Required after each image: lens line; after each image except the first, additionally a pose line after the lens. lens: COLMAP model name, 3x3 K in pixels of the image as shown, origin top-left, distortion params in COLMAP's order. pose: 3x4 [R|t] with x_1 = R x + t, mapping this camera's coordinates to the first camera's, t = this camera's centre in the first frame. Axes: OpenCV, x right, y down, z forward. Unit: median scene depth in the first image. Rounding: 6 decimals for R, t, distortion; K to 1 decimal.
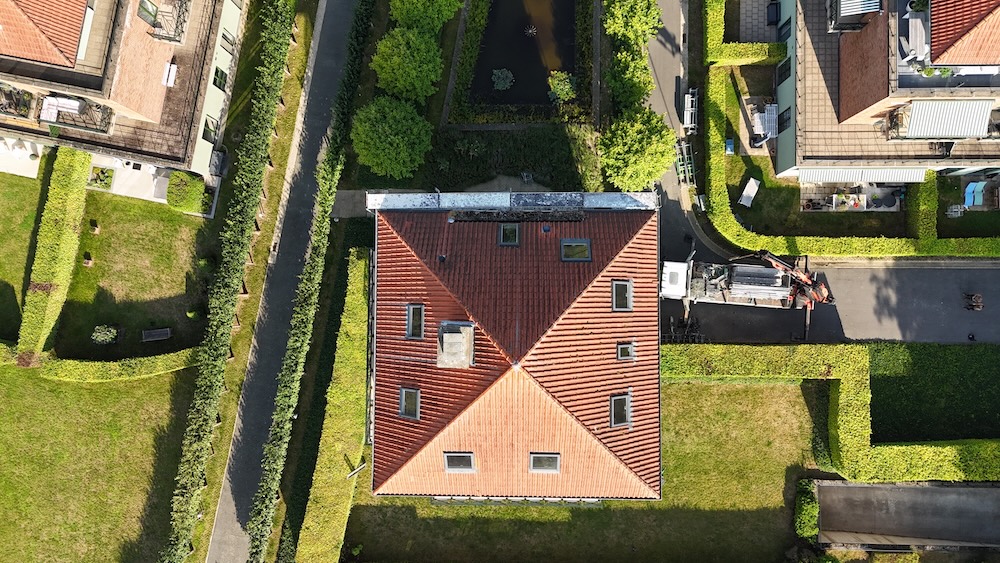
lens RADIAL K [[719.9, 0, 500.7], [0, 719.9, 277.8], [0, 0, 1]] dist [0.068582, -0.001972]
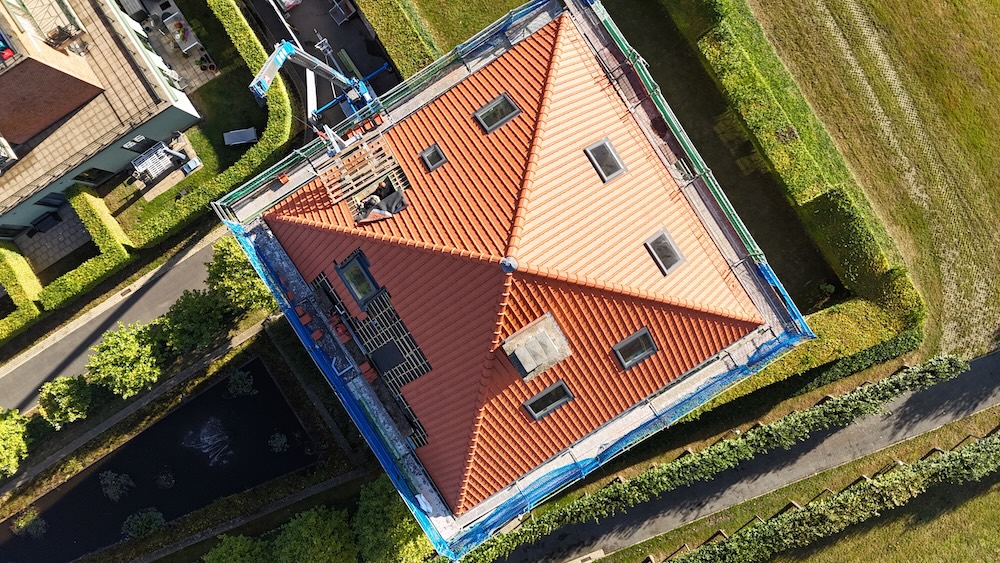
lens RADIAL K [[719.9, 0, 500.7], [0, 719.9, 277.8], [0, 0, 1]] dist [0.068582, -0.001972]
pose [[-0.545602, -0.837509, 0.029936, -0.003907], [0.838021, -0.545503, 0.012116, 0.050317], [0.006183, 0.031697, 0.999478, 0.145455]]
